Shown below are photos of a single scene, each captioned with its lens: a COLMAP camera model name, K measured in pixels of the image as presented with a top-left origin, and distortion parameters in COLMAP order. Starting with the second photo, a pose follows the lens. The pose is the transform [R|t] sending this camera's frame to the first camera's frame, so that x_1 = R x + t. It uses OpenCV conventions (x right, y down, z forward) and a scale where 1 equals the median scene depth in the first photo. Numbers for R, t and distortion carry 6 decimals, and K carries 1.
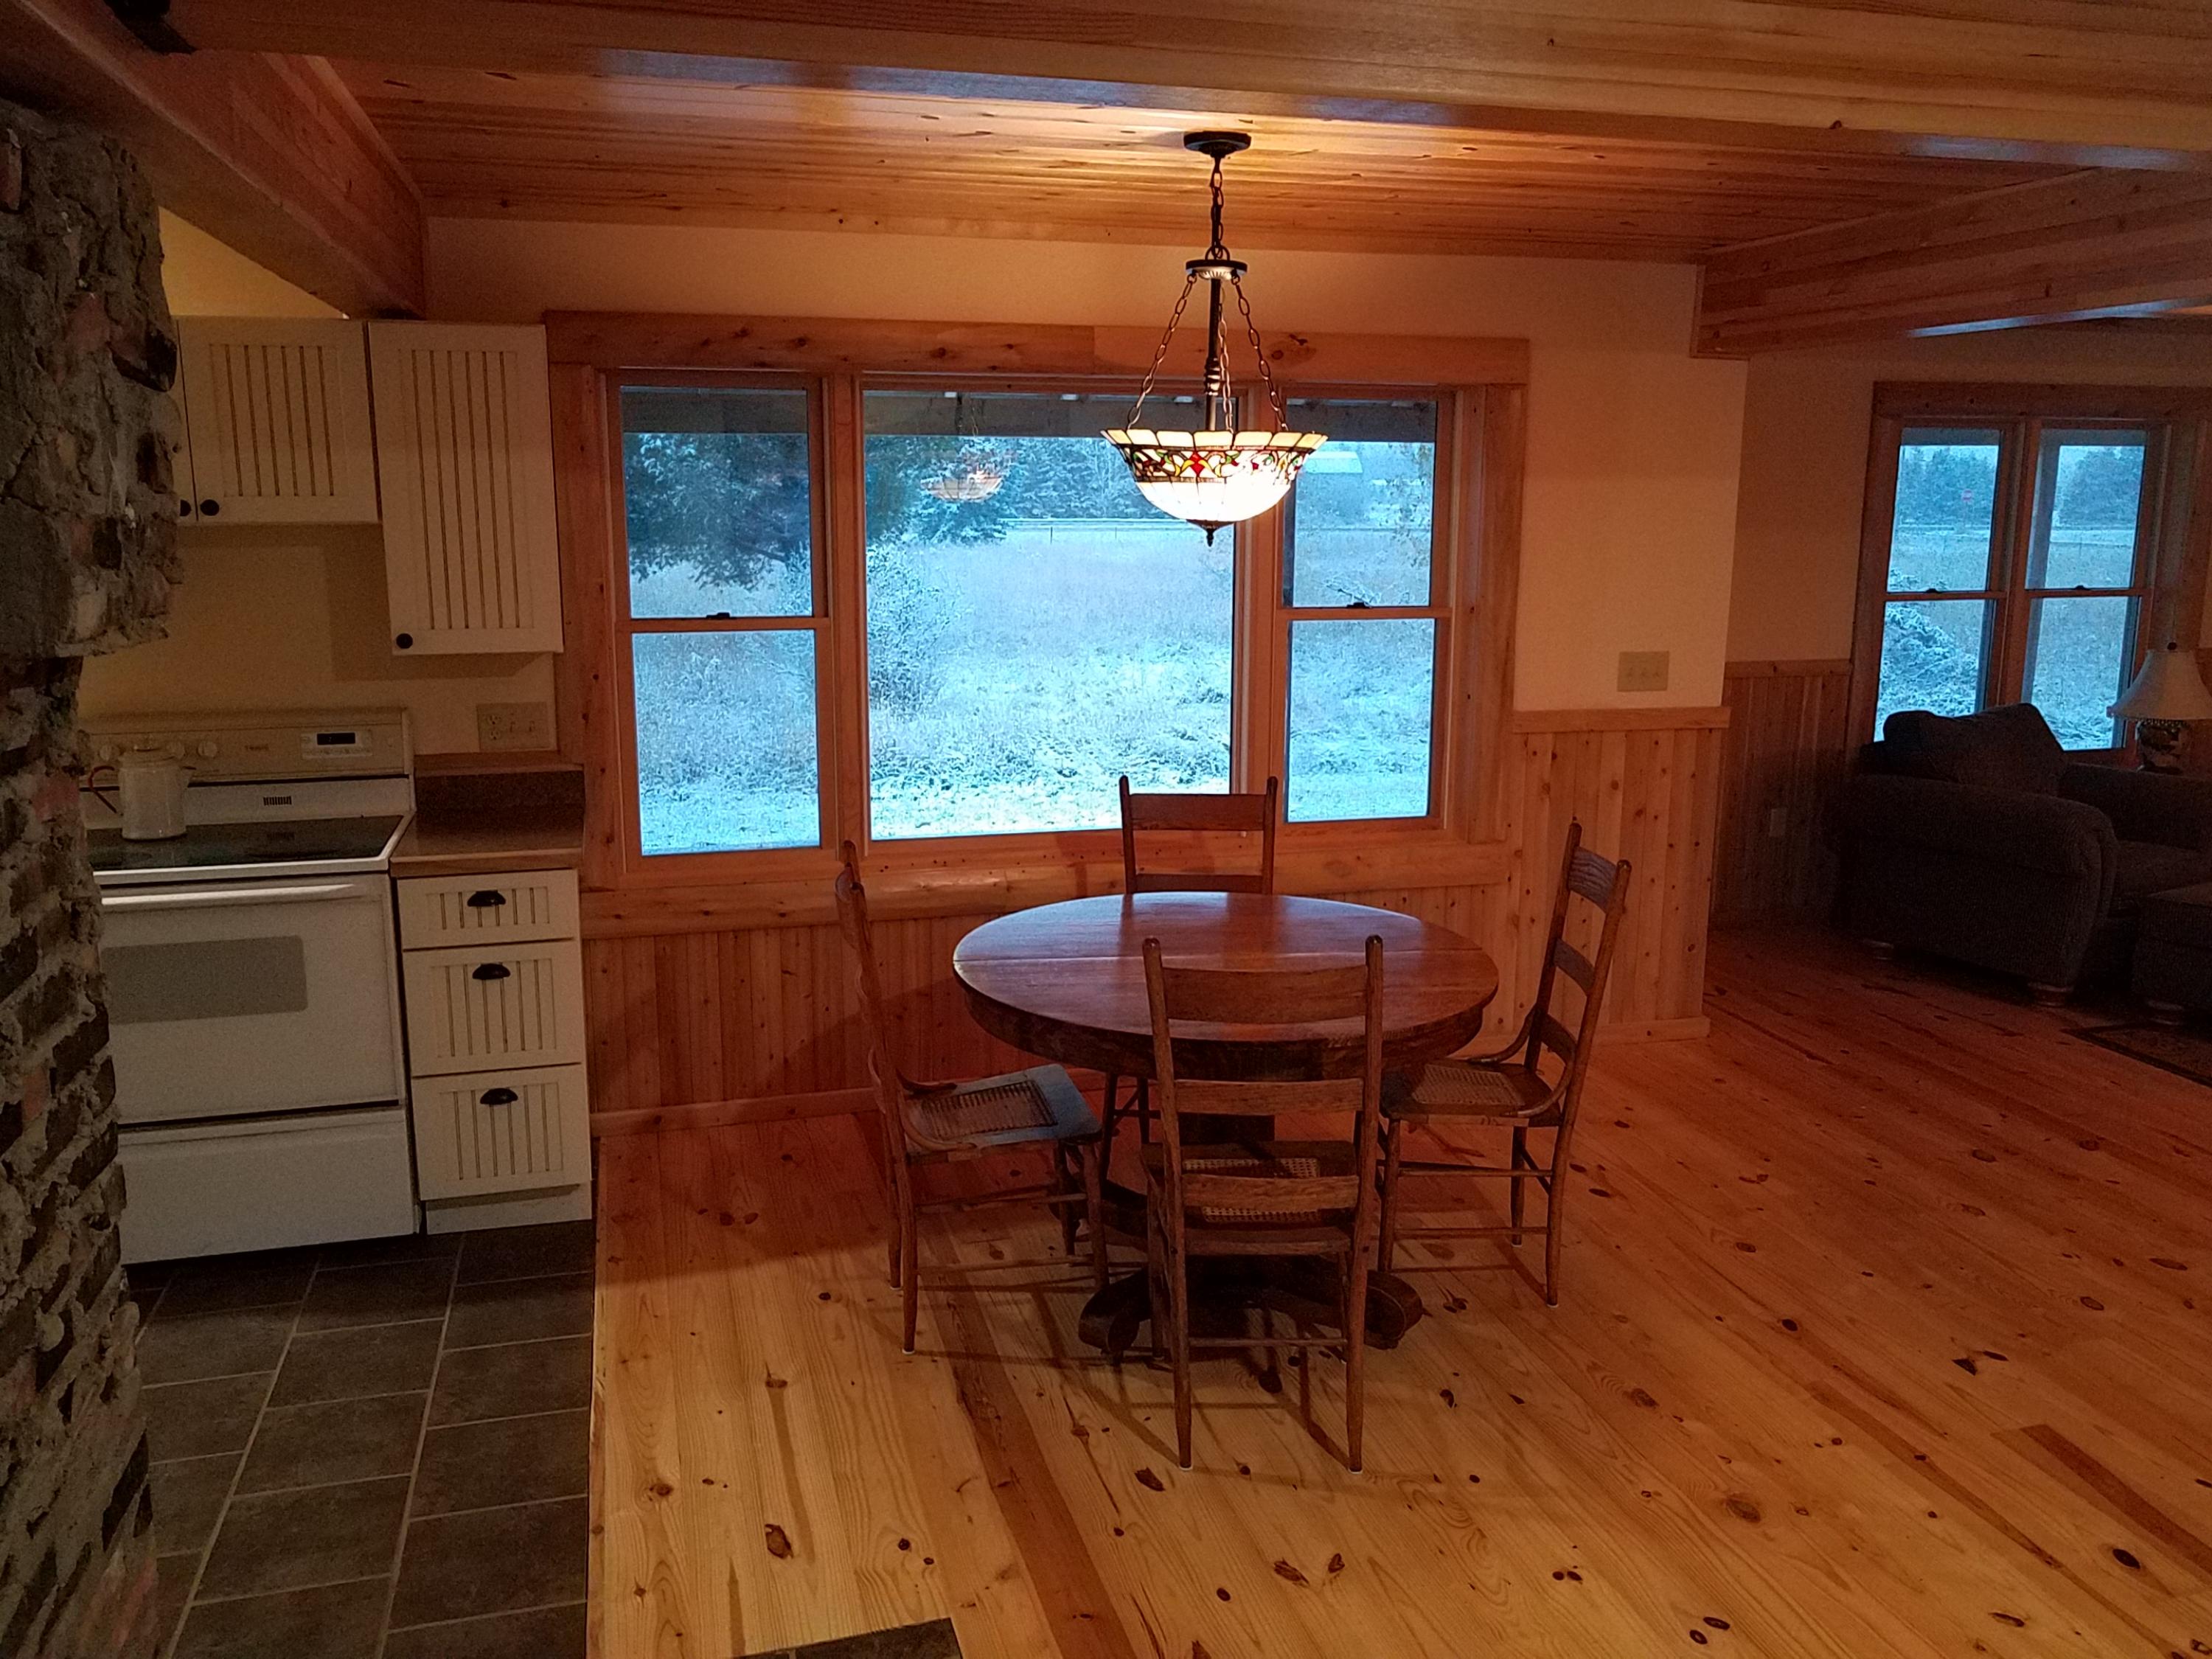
lens RADIAL K [[1731.6, 0, 1101.7], [0, 1731.6, 798.9], [0, 0, 1]] dist [0.001791, 0.000602]
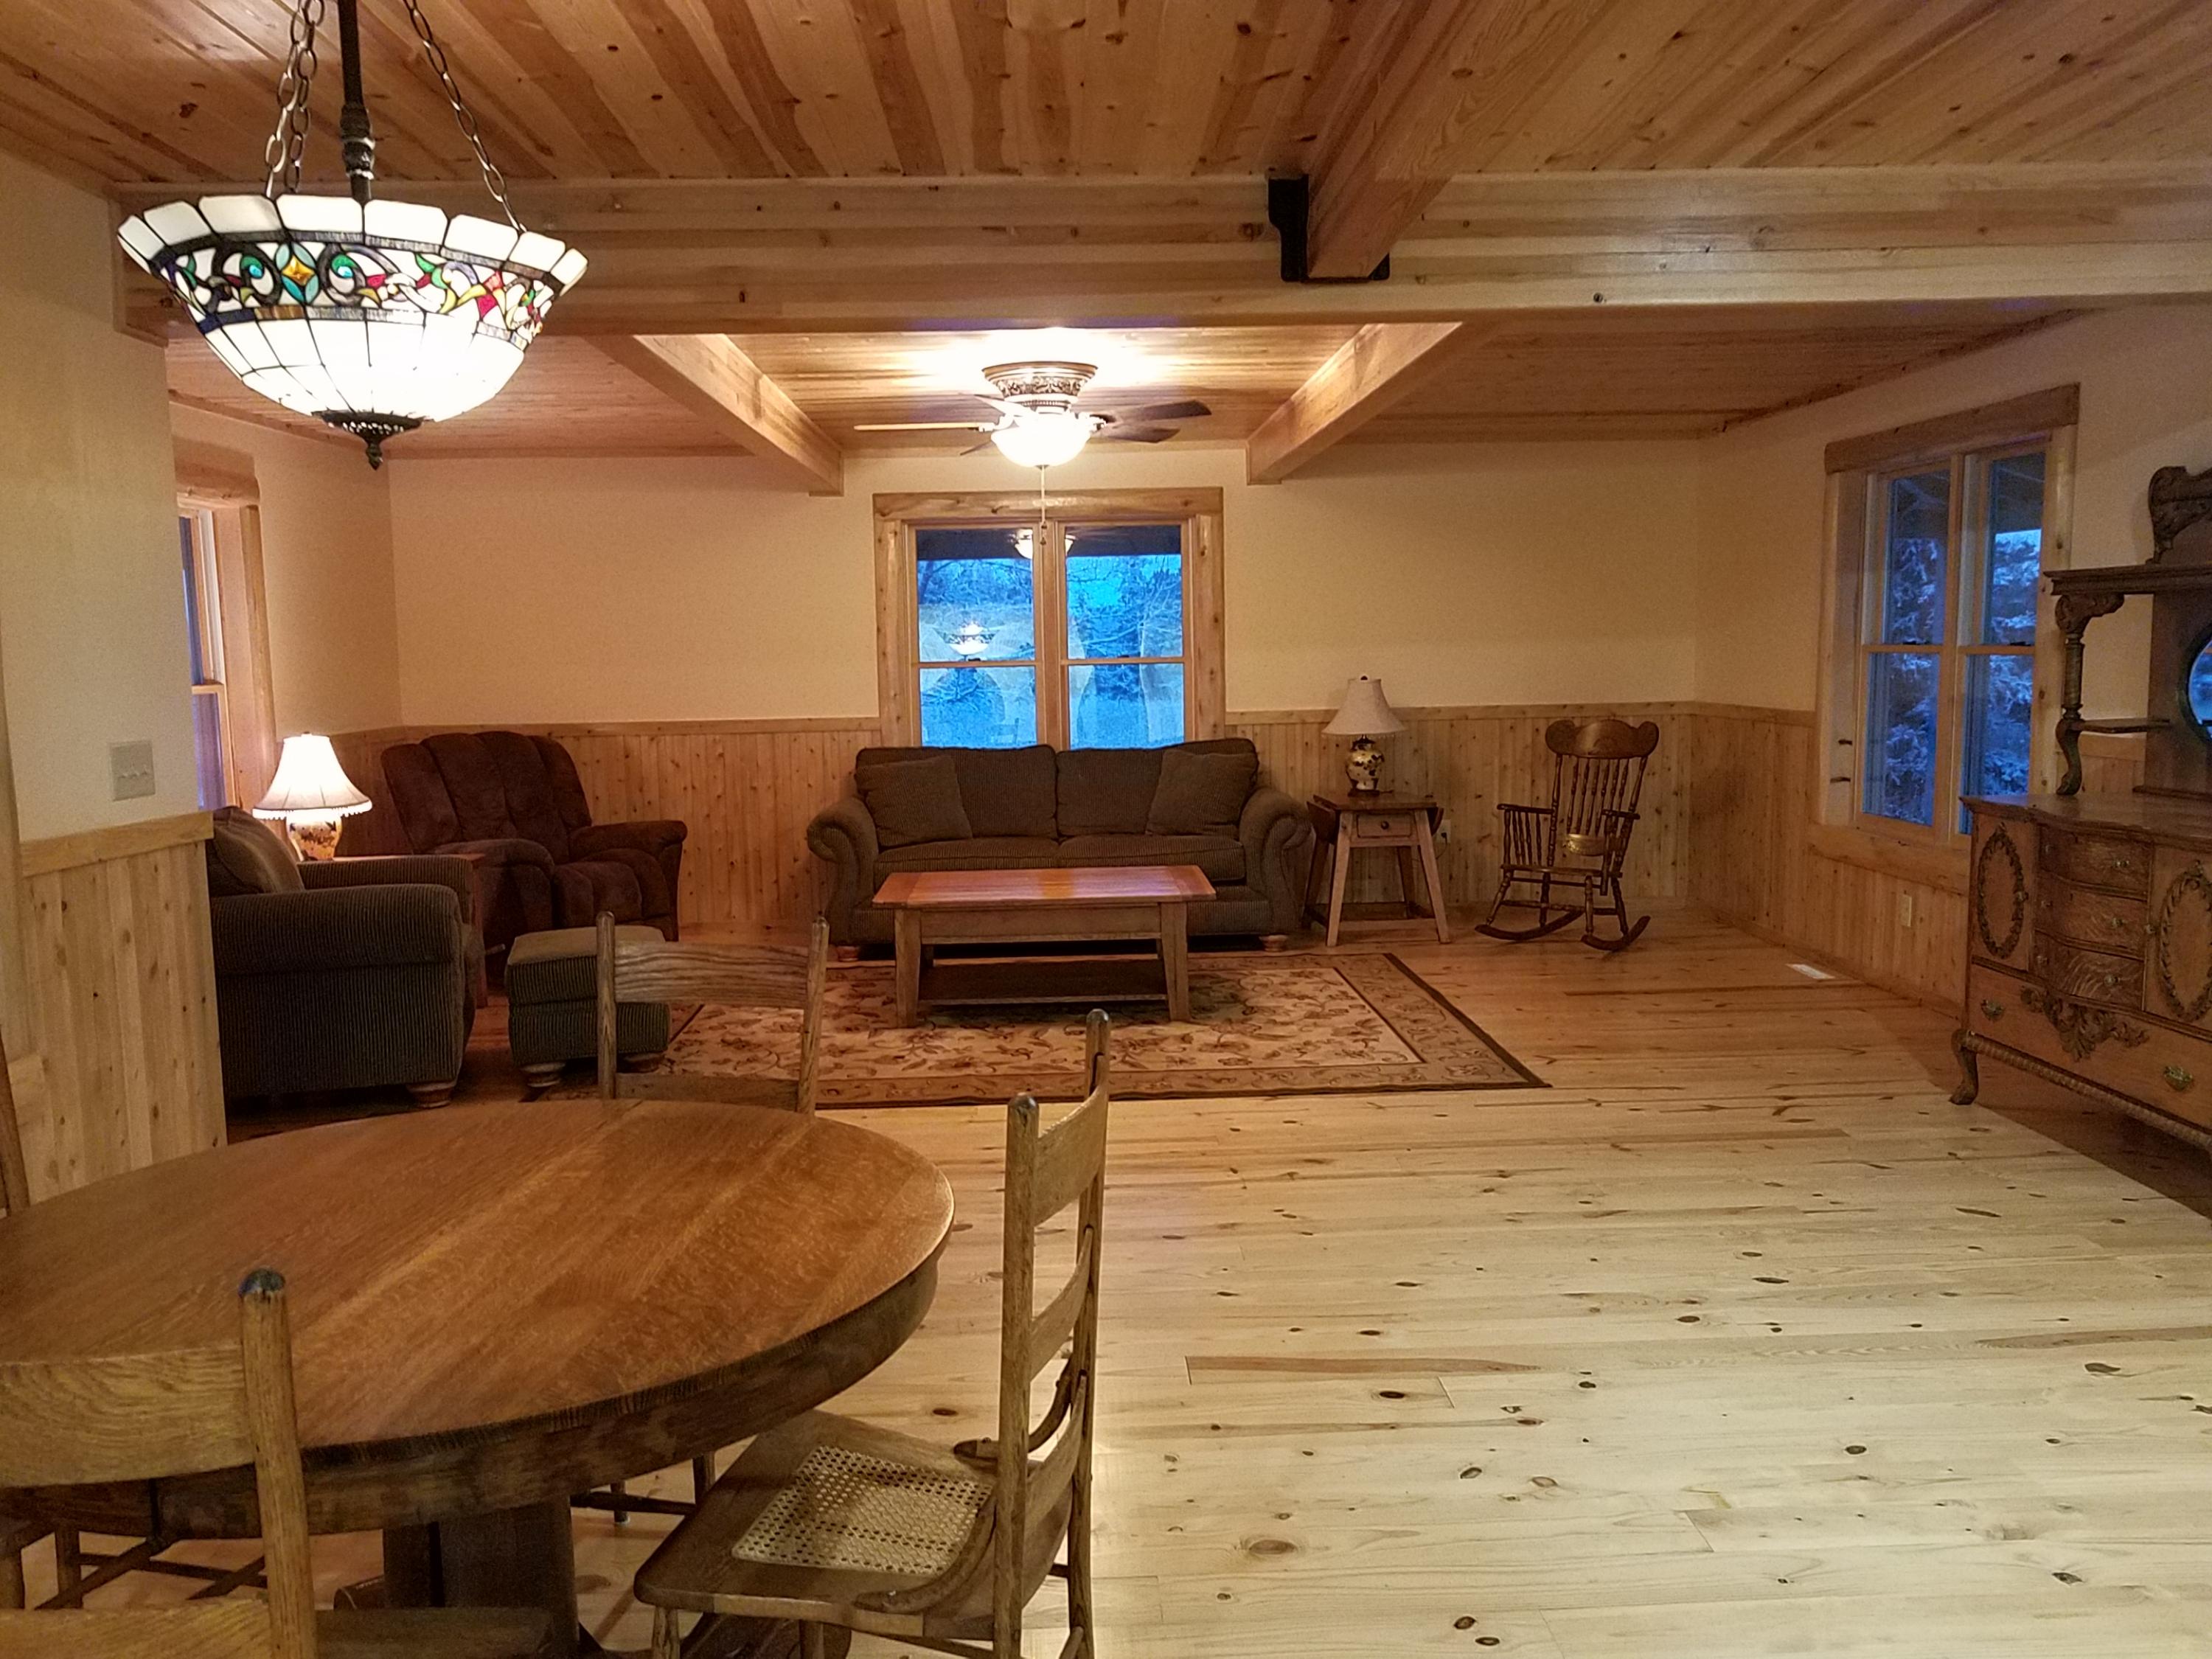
lens RADIAL K [[1731.6, 0, 1099.9], [0, 1731.6, 843.4], [0, 0, 1]] dist [0.001791, 0.000602]
pose [[0.237372, -0.119553, 0.964034, -0.351276], [0.194703, 0.978115, 0.073358, -0.024919], [-0.951707, 0.170287, 0.255454, 0.577054]]
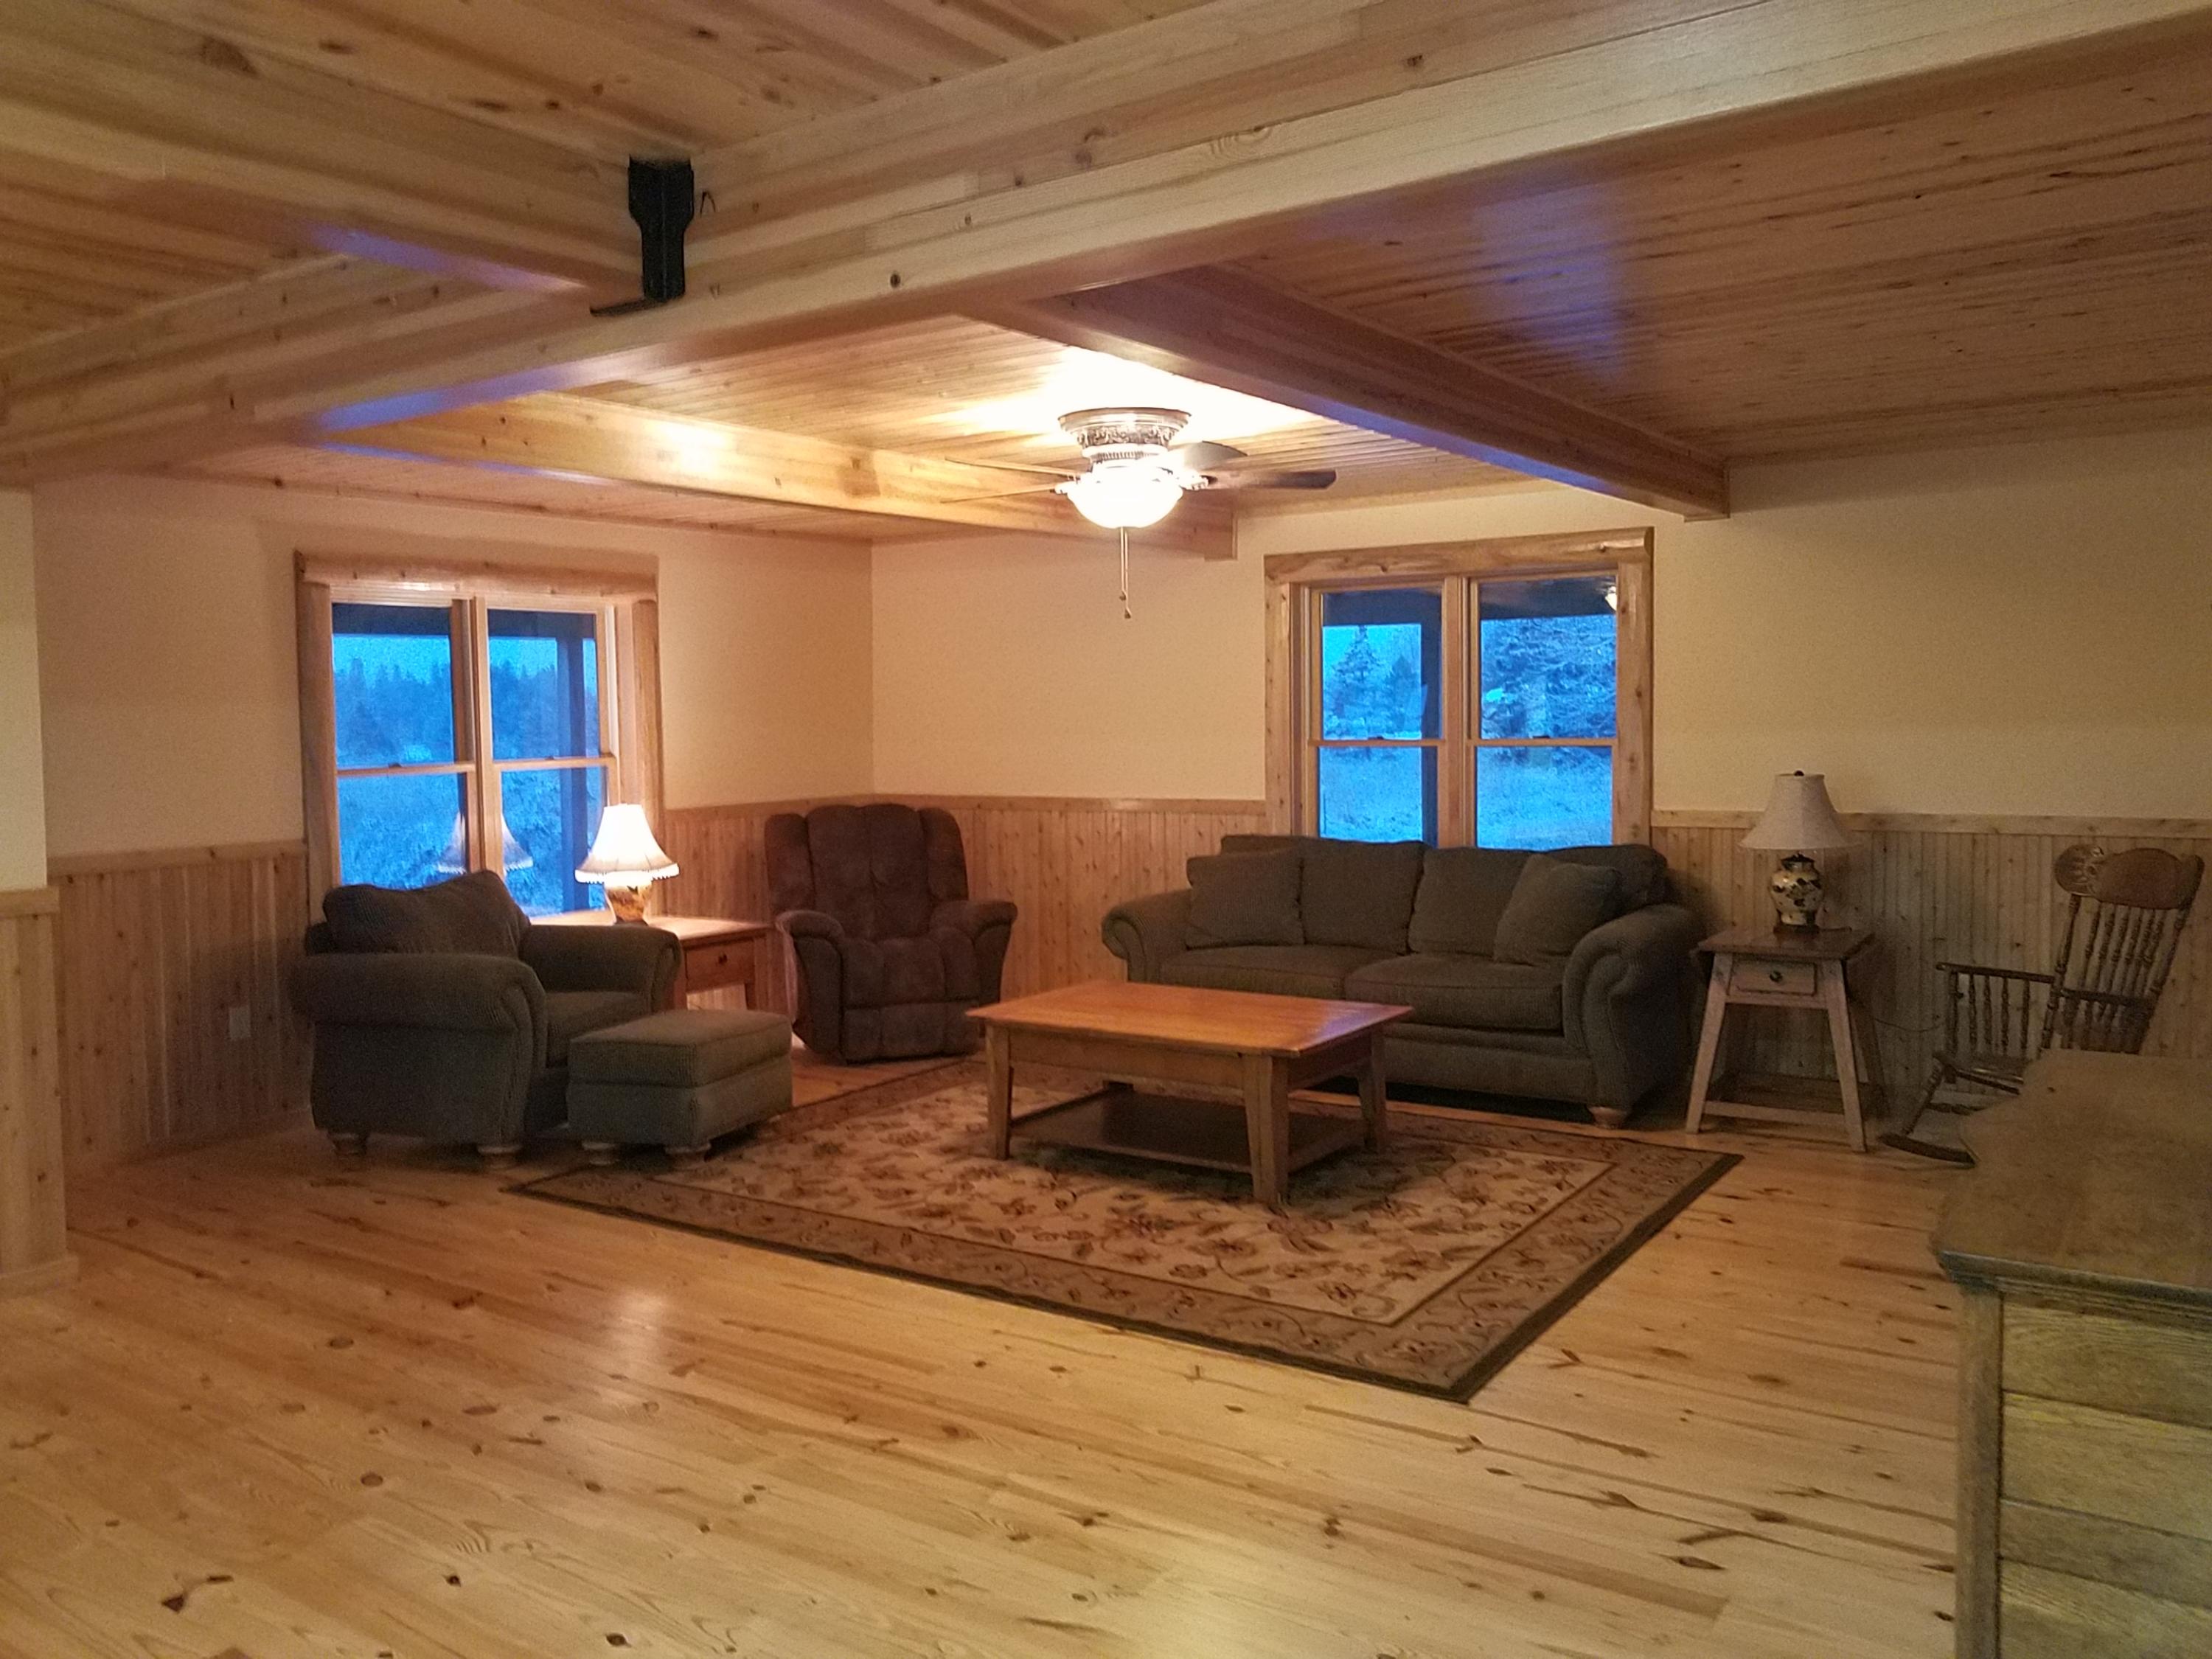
lens RADIAL K [[1731.6, 0, 1106.6], [0, 1731.6, 796.9], [0, 0, 1]] dist [0.001791, 0.000602]
pose [[0.765149, -0.048957, 0.641989, 0.274545], [0.135562, 0.987003, -0.086302, 0.062529], [-0.629420, 0.153063, 0.761841, 0.009527]]
